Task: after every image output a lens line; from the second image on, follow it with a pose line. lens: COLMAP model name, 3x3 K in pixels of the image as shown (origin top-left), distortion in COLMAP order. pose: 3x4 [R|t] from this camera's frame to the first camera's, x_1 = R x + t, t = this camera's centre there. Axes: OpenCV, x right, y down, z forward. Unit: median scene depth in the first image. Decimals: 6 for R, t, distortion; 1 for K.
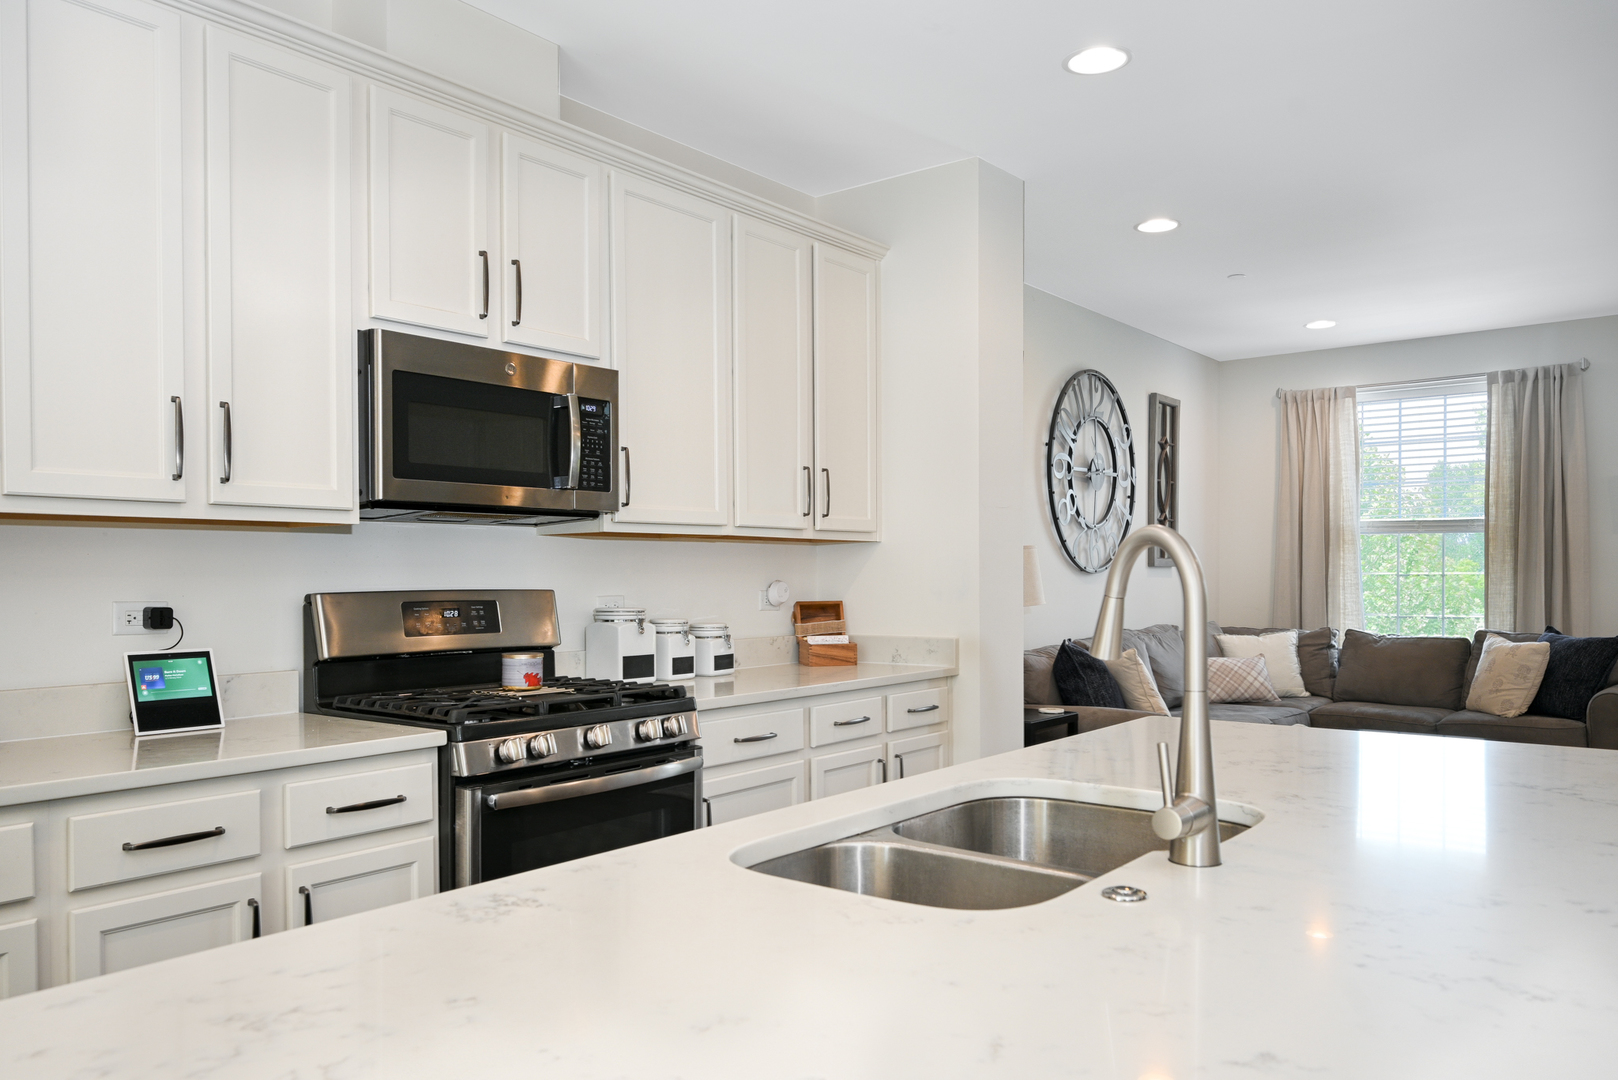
lens RADIAL K [[1180.9, 0, 806.3], [0, 1180.9, 584.8], [0, 0, 1]] dist [0.008439, 0.001892]
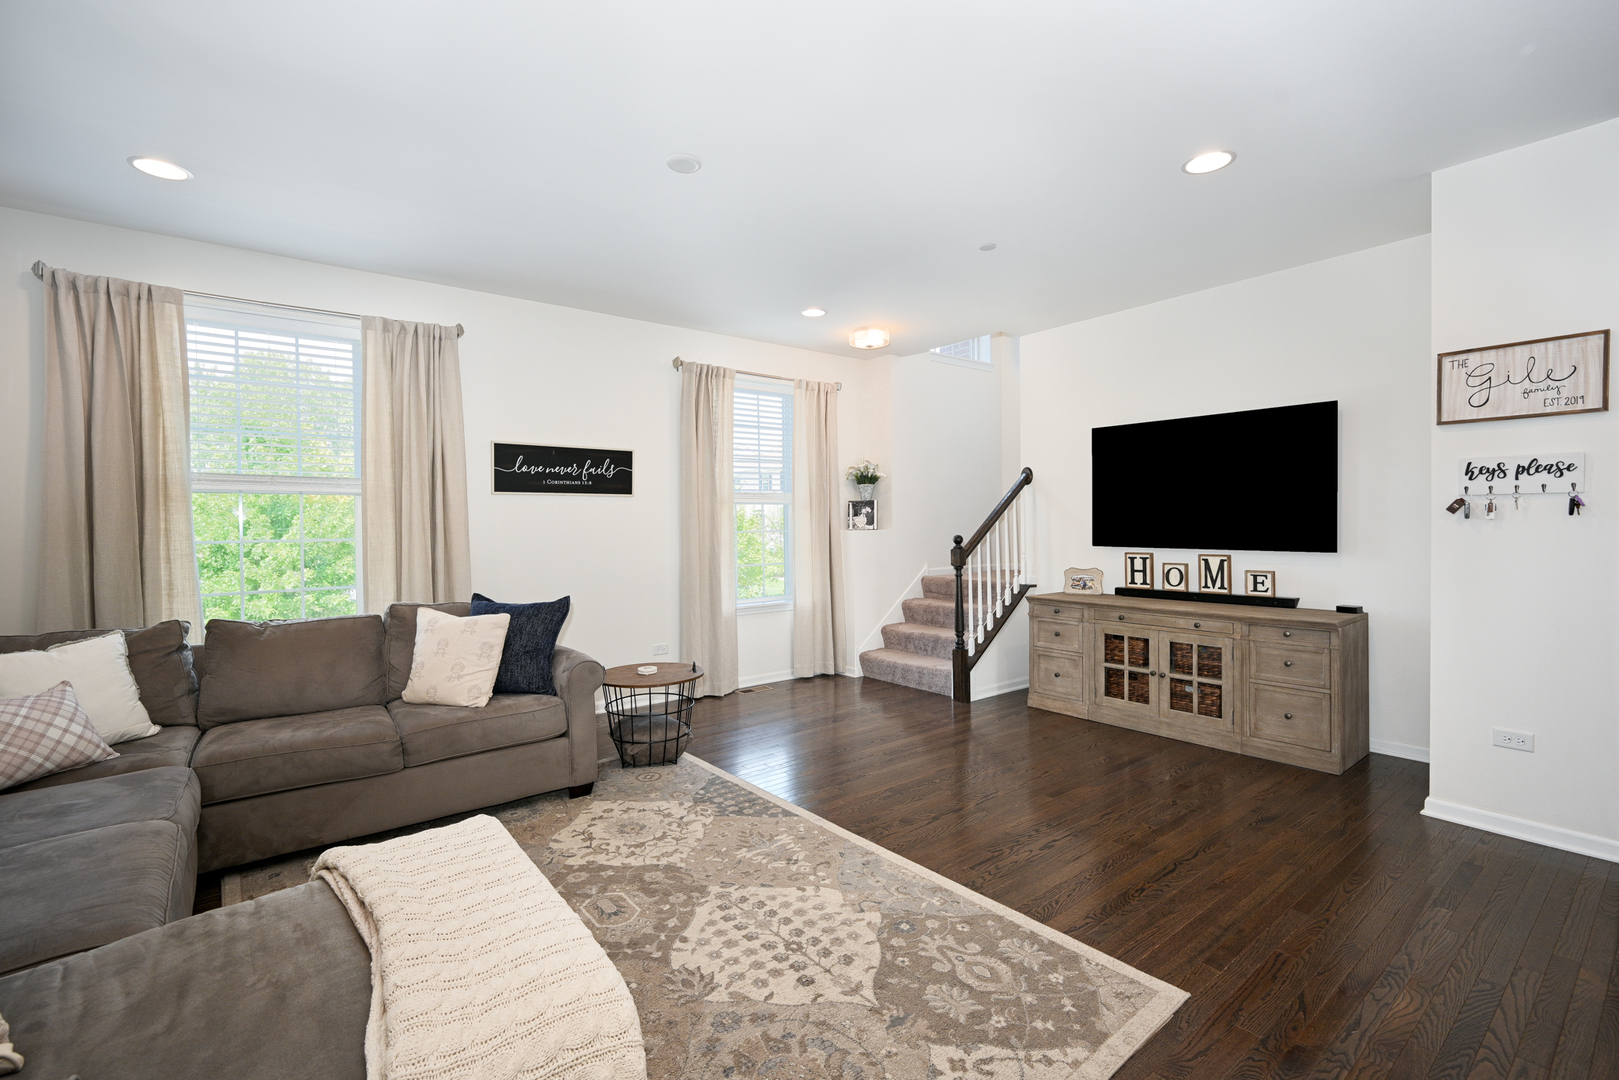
lens RADIAL K [[711.9, 0, 813.2], [0, 711.9, 534.4], [0, 0, 1]] dist [-0.000503, 0.000085]
pose [[0.239953, -0.012420, 0.970705, 0.130835], [0.021454, 0.999742, 0.007489, -0.009523], [-0.970548, 0.019028, 0.240157, 0.549407]]
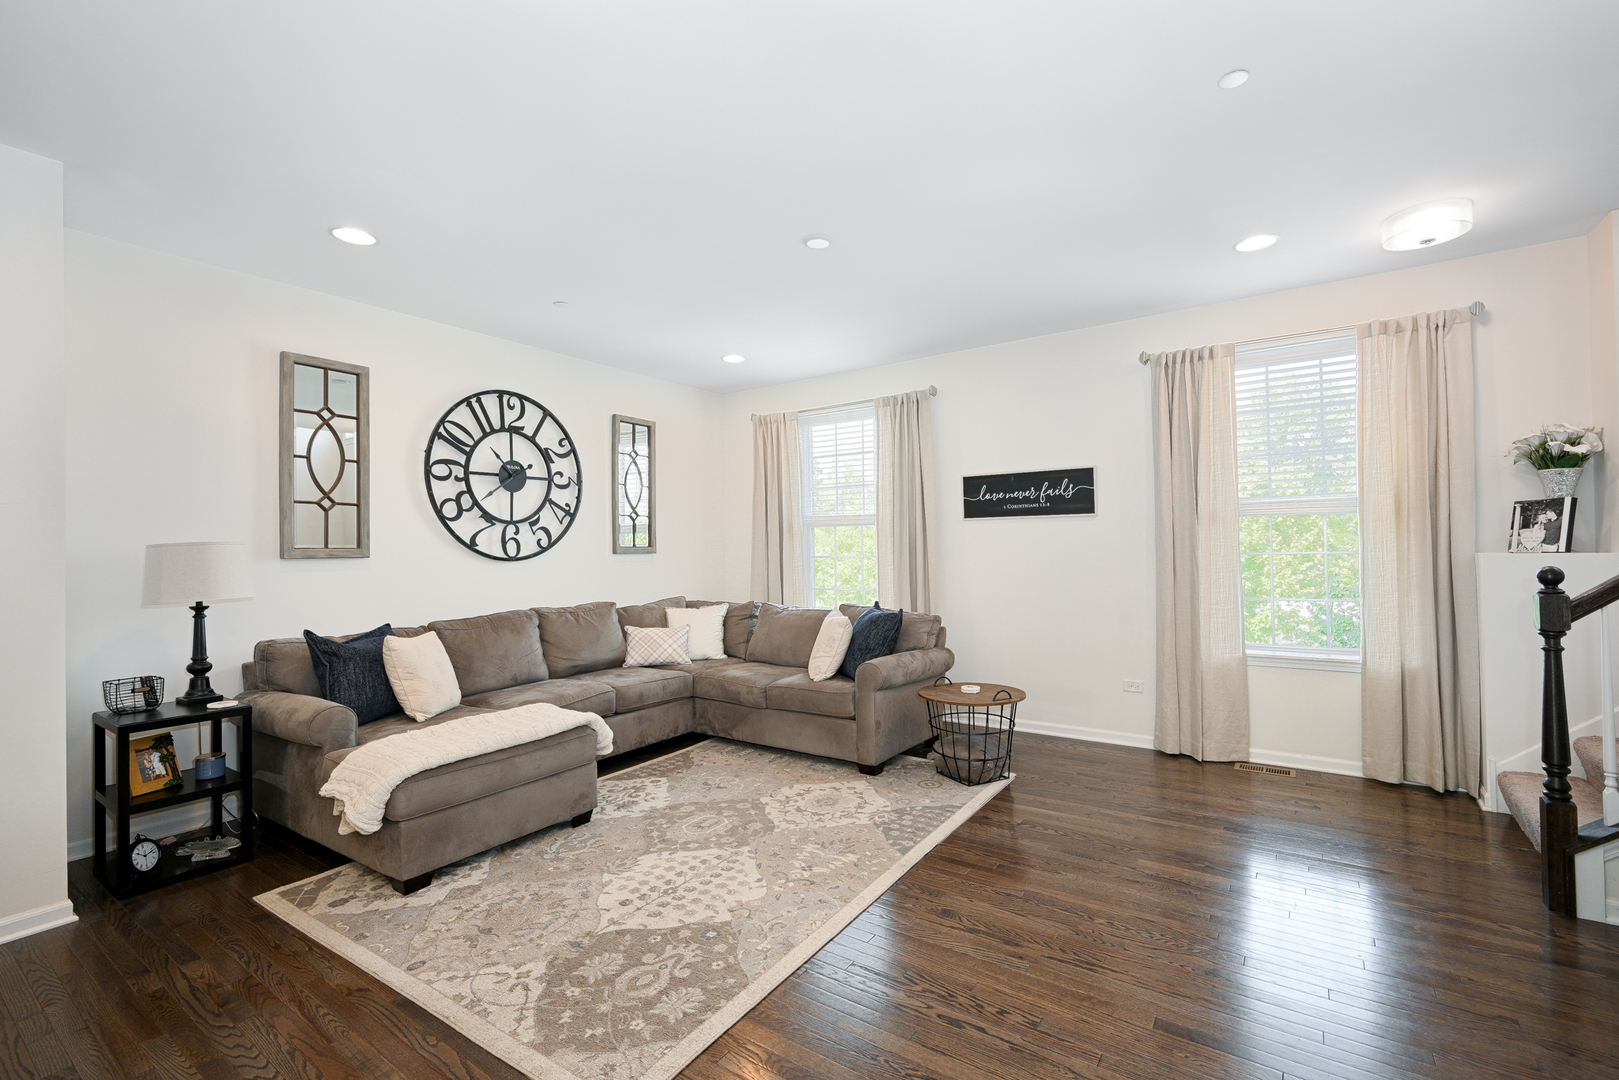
lens RADIAL K [[708.9, 0, 814.6], [0, 708.9, 543.8], [0, 0, 1]] dist [0.002362, 0.000240]
pose [[0.998346, -0.010260, 0.056561, 0.473691], [0.011373, 0.999747, -0.019391, -0.009555], [-0.056347, 0.020003, 0.998211, 0.250905]]
